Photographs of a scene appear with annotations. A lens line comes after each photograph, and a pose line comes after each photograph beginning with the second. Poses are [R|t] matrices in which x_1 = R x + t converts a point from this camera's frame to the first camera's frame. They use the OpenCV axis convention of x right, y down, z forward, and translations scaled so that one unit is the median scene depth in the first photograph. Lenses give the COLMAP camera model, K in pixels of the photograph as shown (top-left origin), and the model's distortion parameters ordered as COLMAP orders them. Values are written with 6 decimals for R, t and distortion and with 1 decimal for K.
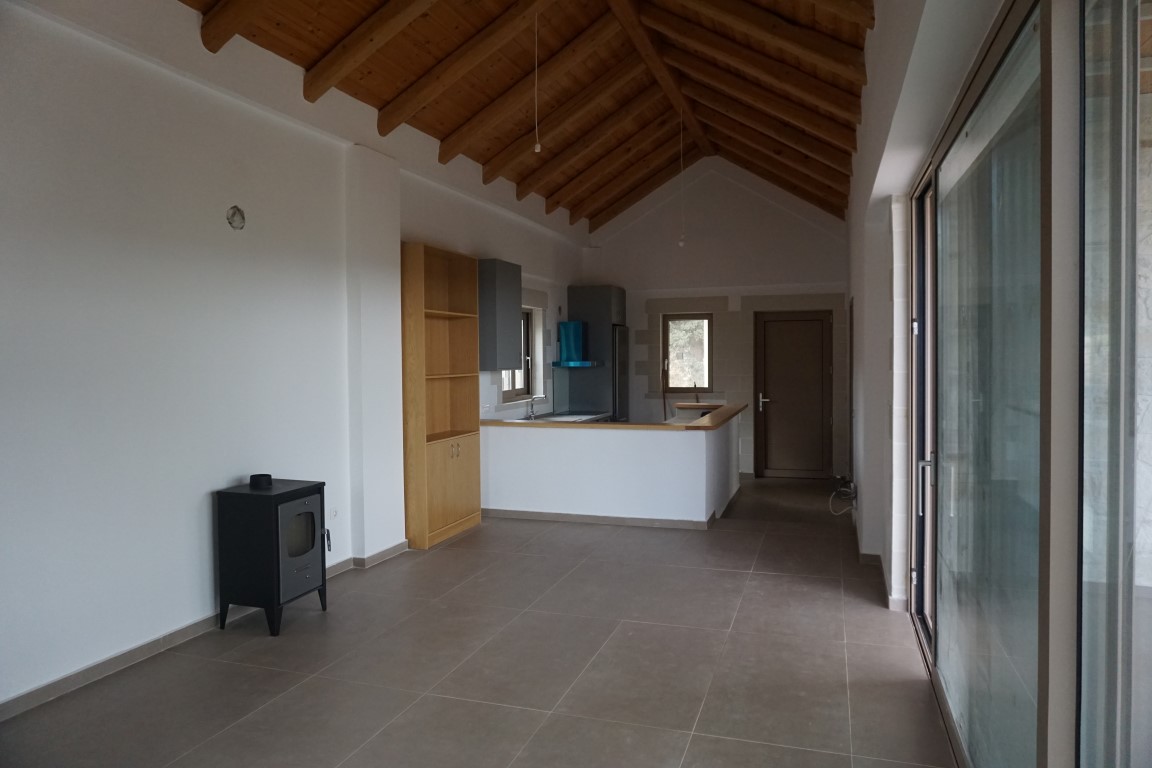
lens RADIAL K [[777.1, 0, 576.5], [0, 777.1, 389.2], [0, 0, 1]] dist [-0.055032, 0.037826]
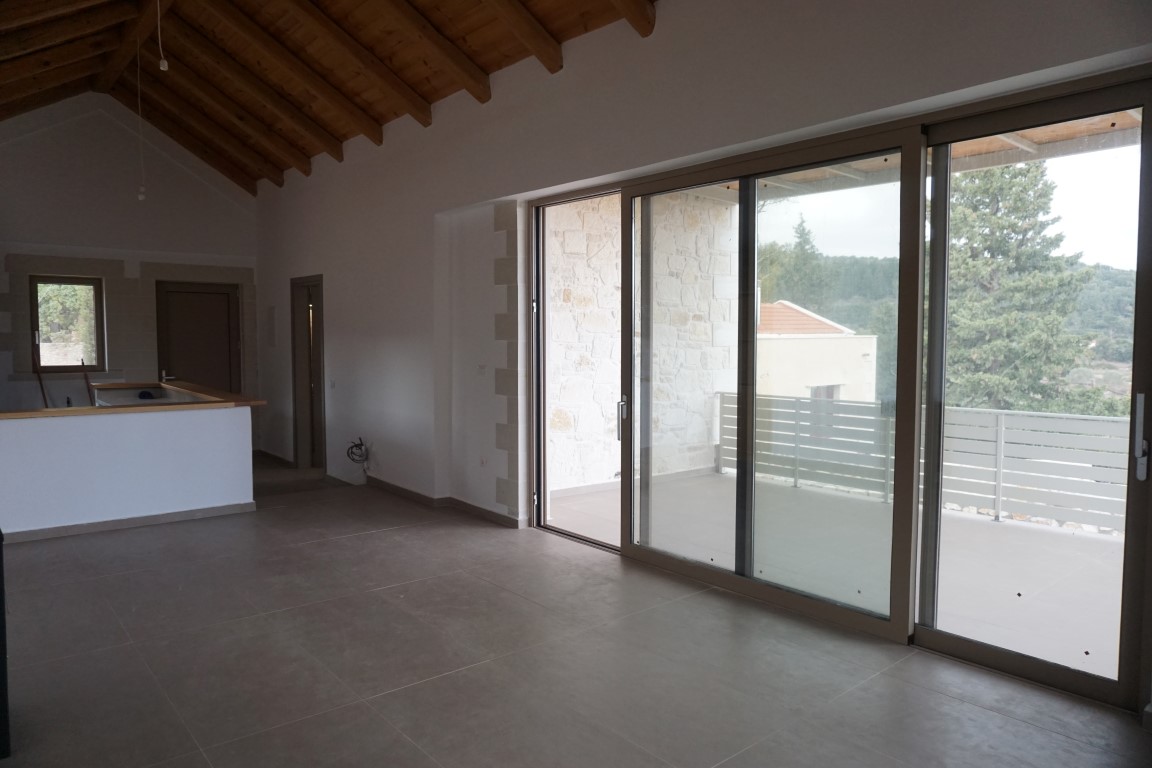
lens RADIAL K [[777.1, 0, 577.2], [0, 777.1, 385.4], [0, 0, 1]] dist [-0.055032, 0.037826]
pose [[0.502286, -0.039834, 0.863783, -0.300563], [0.022671, 0.999202, 0.032895, 0.004118], [-0.864404, 0.003060, 0.502788, 0.125297]]
